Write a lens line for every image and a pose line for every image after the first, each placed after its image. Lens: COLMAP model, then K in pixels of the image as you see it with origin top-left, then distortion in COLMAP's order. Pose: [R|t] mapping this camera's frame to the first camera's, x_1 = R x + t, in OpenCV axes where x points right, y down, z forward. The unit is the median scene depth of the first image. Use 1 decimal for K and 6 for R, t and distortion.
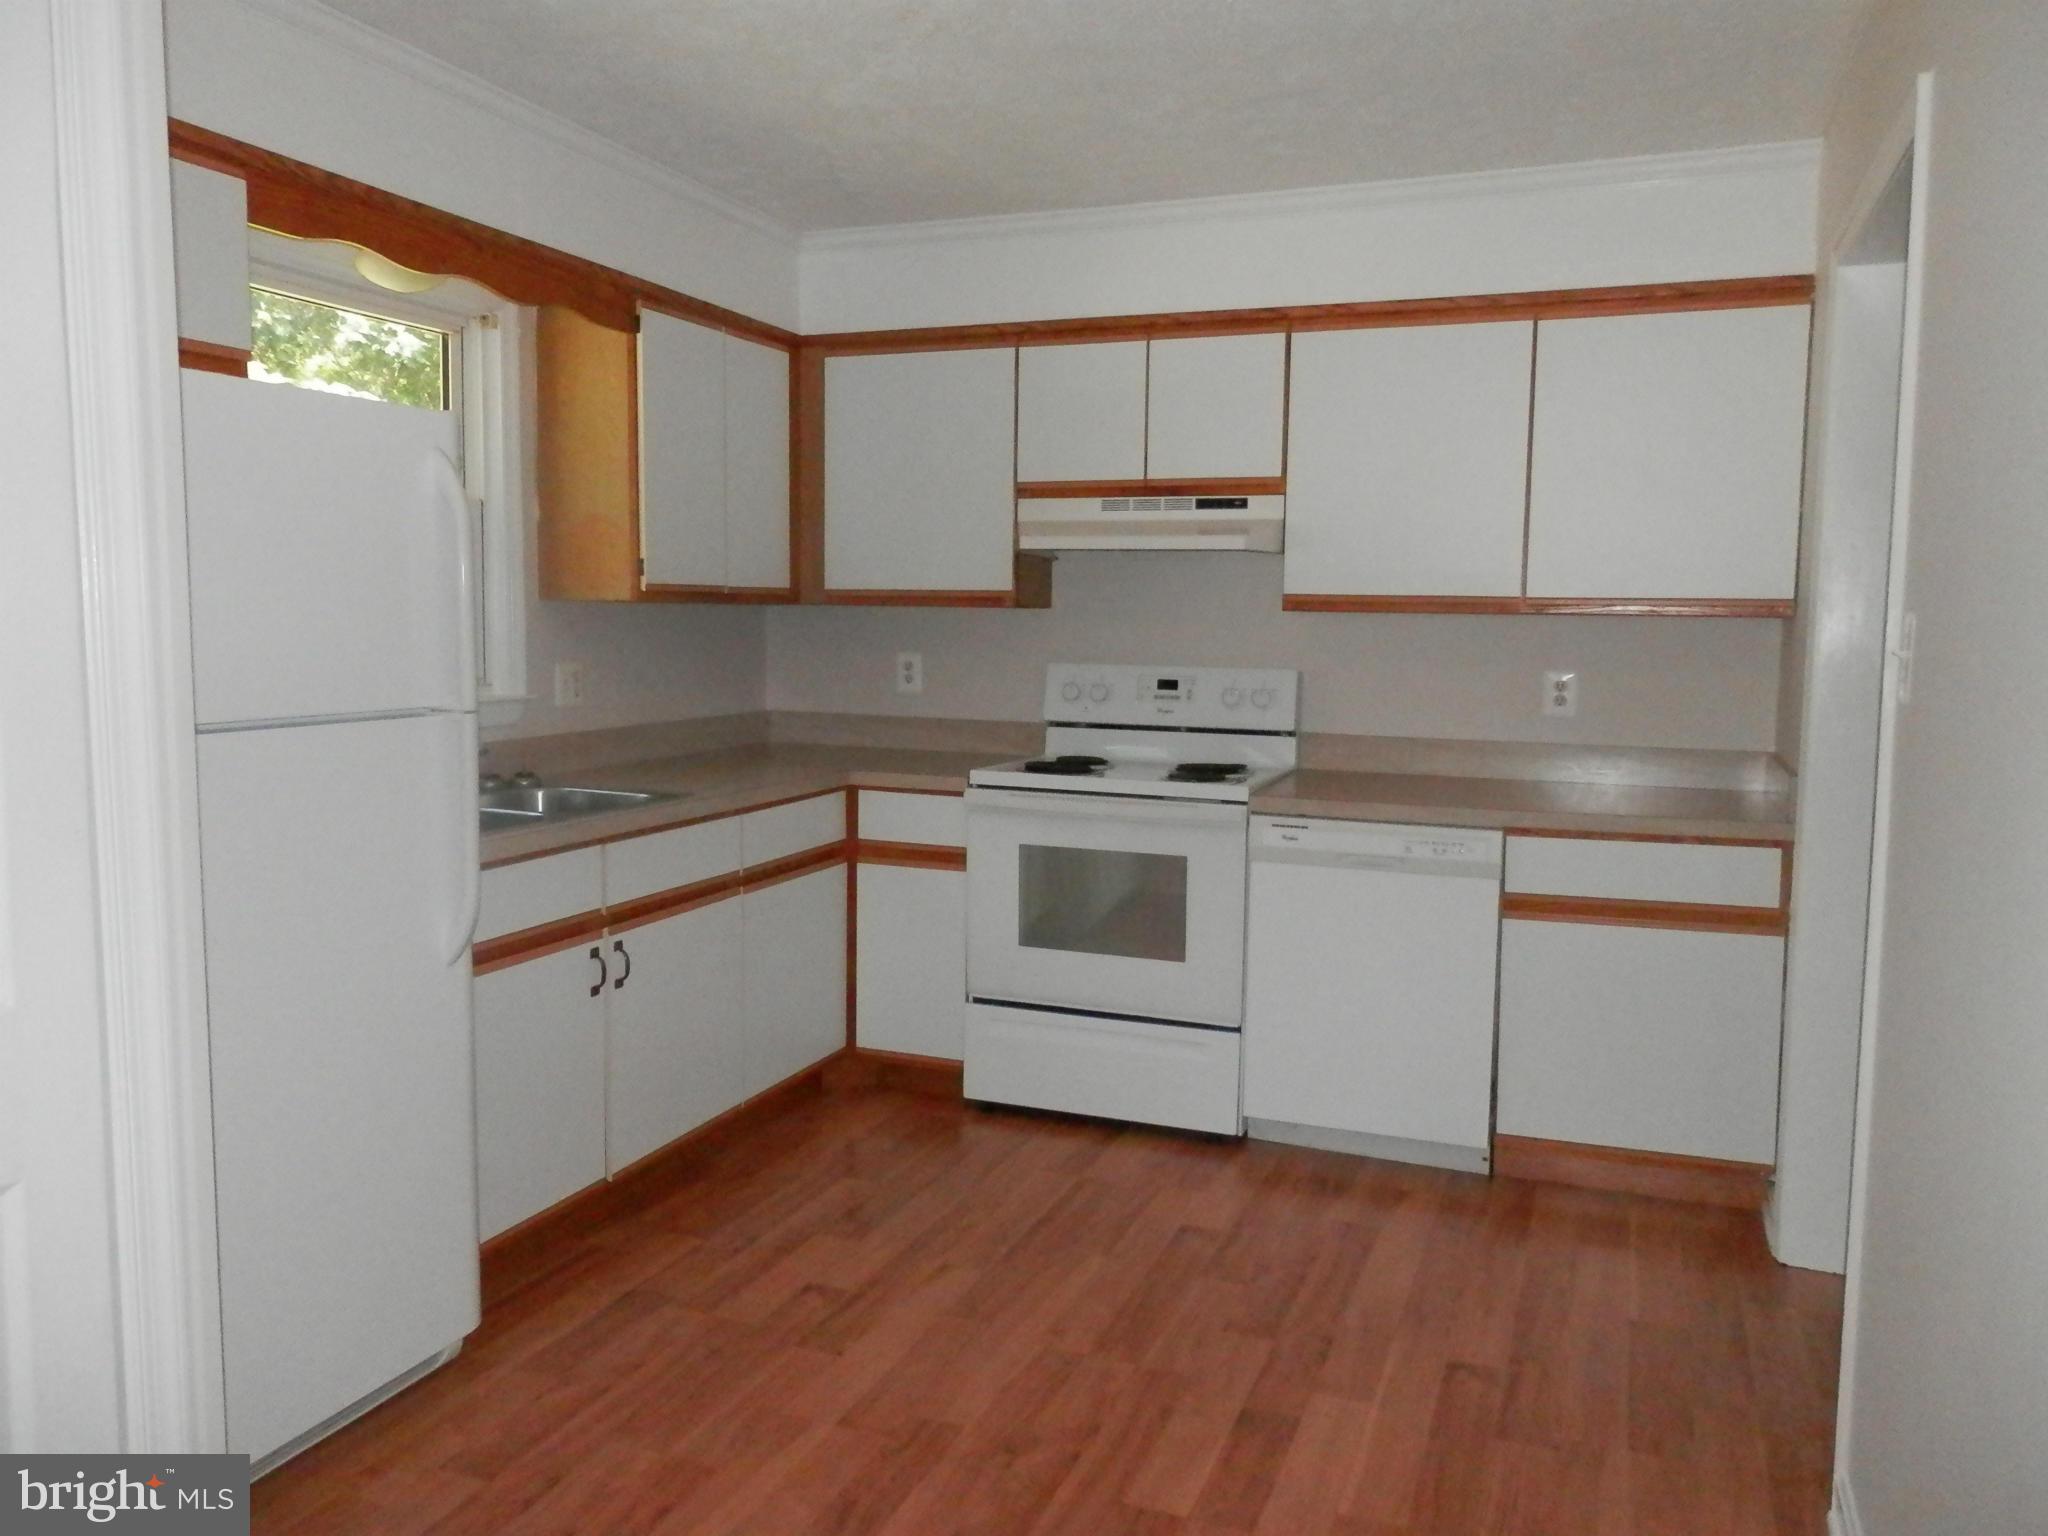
lens RADIAL K [[1518.0, 0, 1028.0], [0, 1518.0, 764.2], [0, 0, 1]] dist [-0.002047, 0.007712]
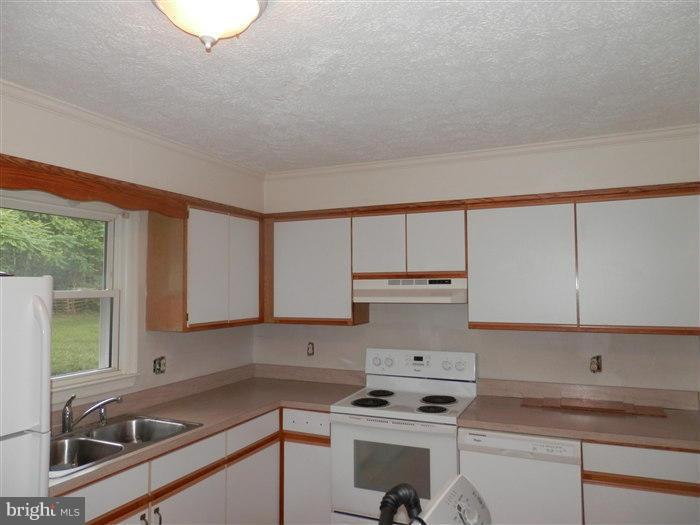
lens RADIAL K [[518.8, 0, 351.4], [0, 518.8, 261.2], [0, 0, 1]] dist [-0.002047, 0.007712]
pose [[0.998706, -0.021562, -0.046061, 0.030857], [0.014425, 0.988582, -0.149993, -0.088668], [0.048769, 0.149134, 0.987614, 0.212597]]
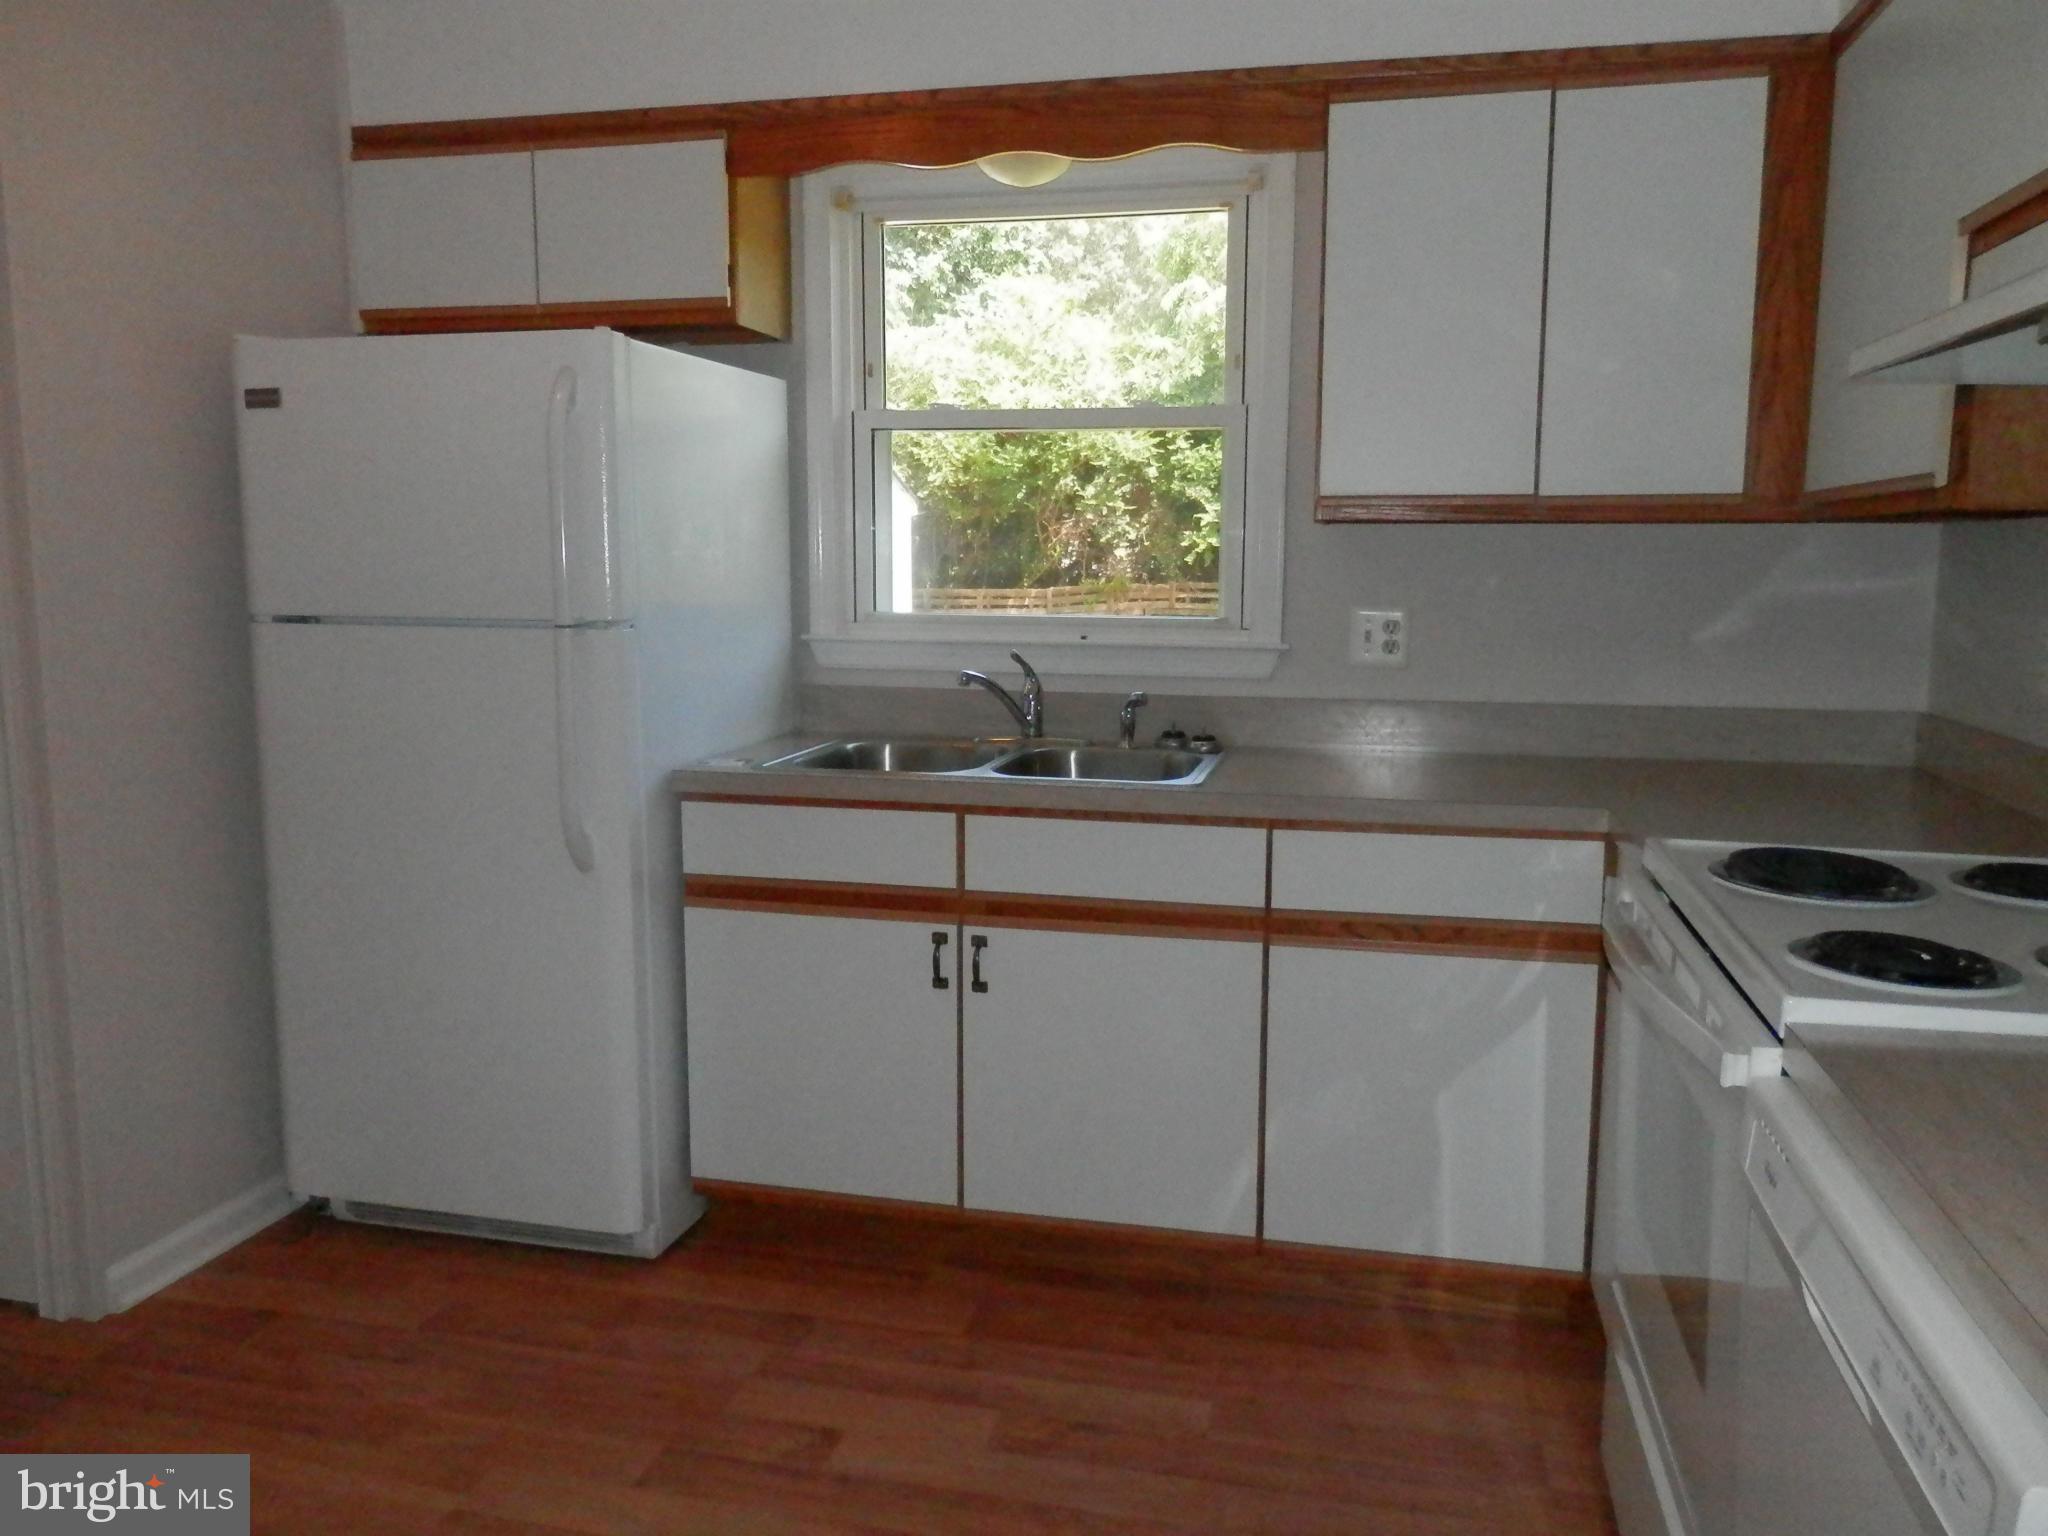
lens RADIAL K [[1507.4, 0, 1028.5], [0, 1507.4, 763.7], [0, 0, 1]] dist [-0.004271, 0.003728]
pose [[0.145901, 0.121716, -0.981783, 0.428591], [-0.103829, 0.988806, 0.107157, -0.053456], [0.983836, 0.086303, 0.156905, 0.732277]]
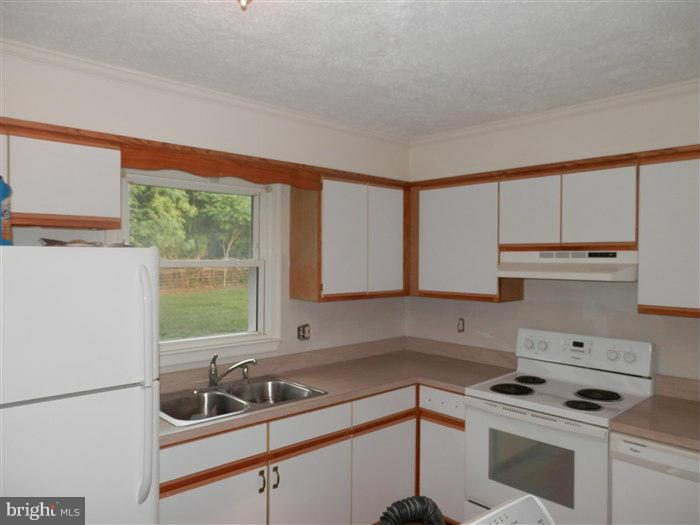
lens RADIAL K [[518.8, 0, 351.4], [0, 518.8, 261.2], [0, 0, 1]] dist [-0.002047, 0.007712]
pose [[0.901675, -0.005856, -0.432375, 0.128821], [-0.036730, 0.995257, -0.090076, -0.095707], [0.430852, 0.097100, 0.897183, 0.282592]]
